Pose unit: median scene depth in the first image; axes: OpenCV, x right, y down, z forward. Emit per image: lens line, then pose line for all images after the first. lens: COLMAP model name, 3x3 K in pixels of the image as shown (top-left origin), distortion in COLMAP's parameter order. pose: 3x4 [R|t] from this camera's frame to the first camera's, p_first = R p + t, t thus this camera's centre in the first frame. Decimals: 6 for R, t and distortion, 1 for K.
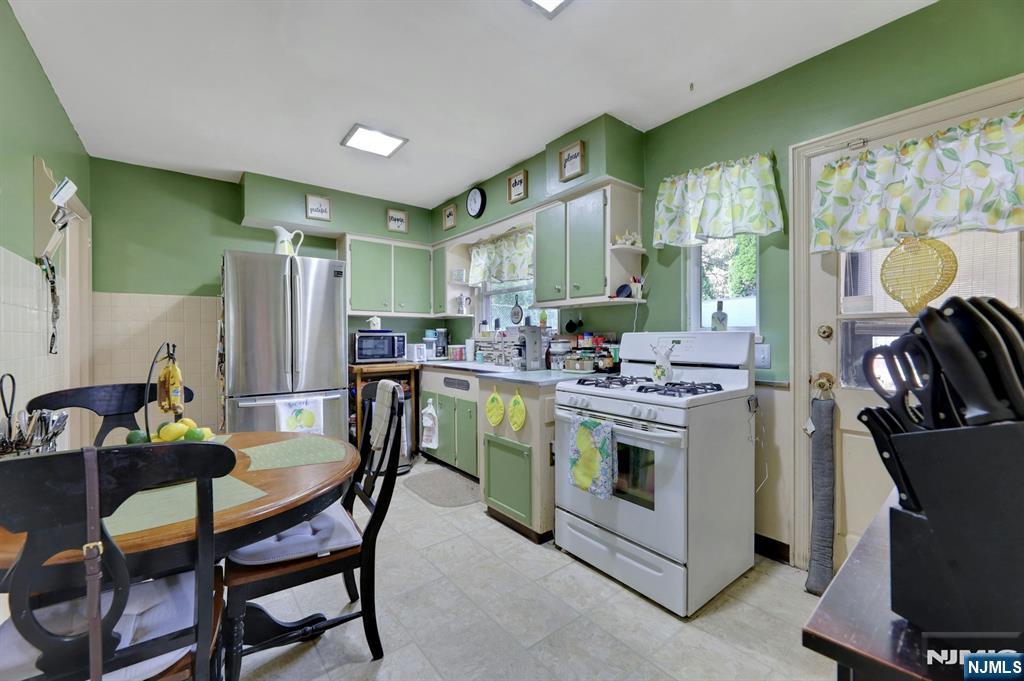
lens RADIAL K [[421.5, 0, 508.7], [0, 421.5, 327.1], [0, 0, 1]] dist [-0.000566, -0.000047]
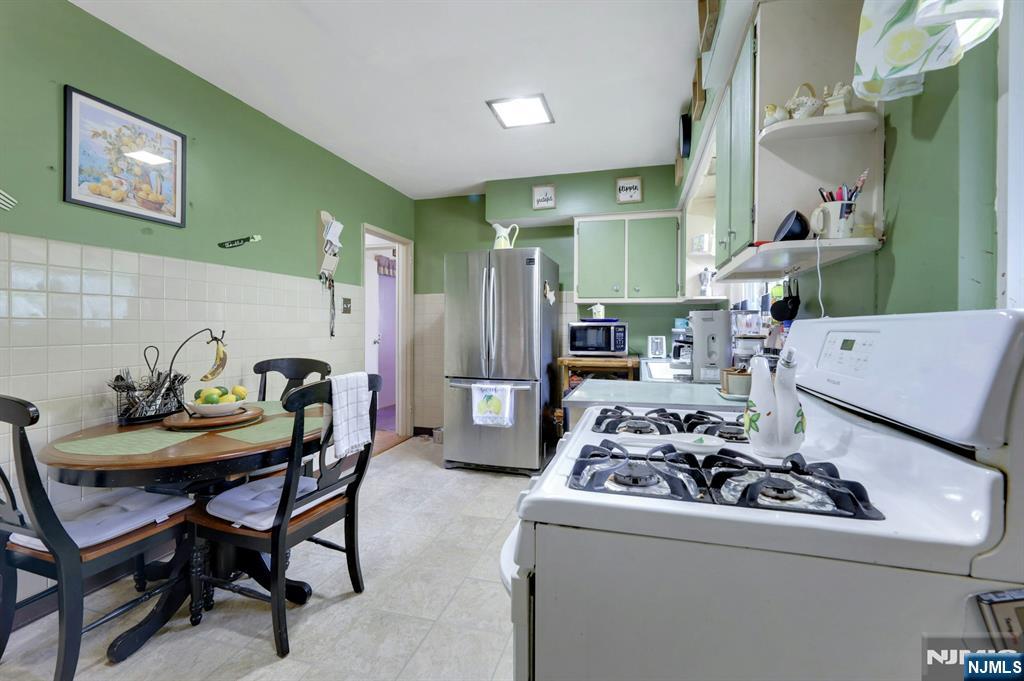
lens RADIAL K [[421.5, 0, 508.7], [0, 421.5, 327.1], [0, 0, 1]] dist [-0.000566, -0.000047]
pose [[0.598544, 0.006314, -0.801065, 0.299209], [0.014761, 0.999712, 0.018909, 0.004193], [0.800954, -0.023143, 0.598279, 0.326153]]
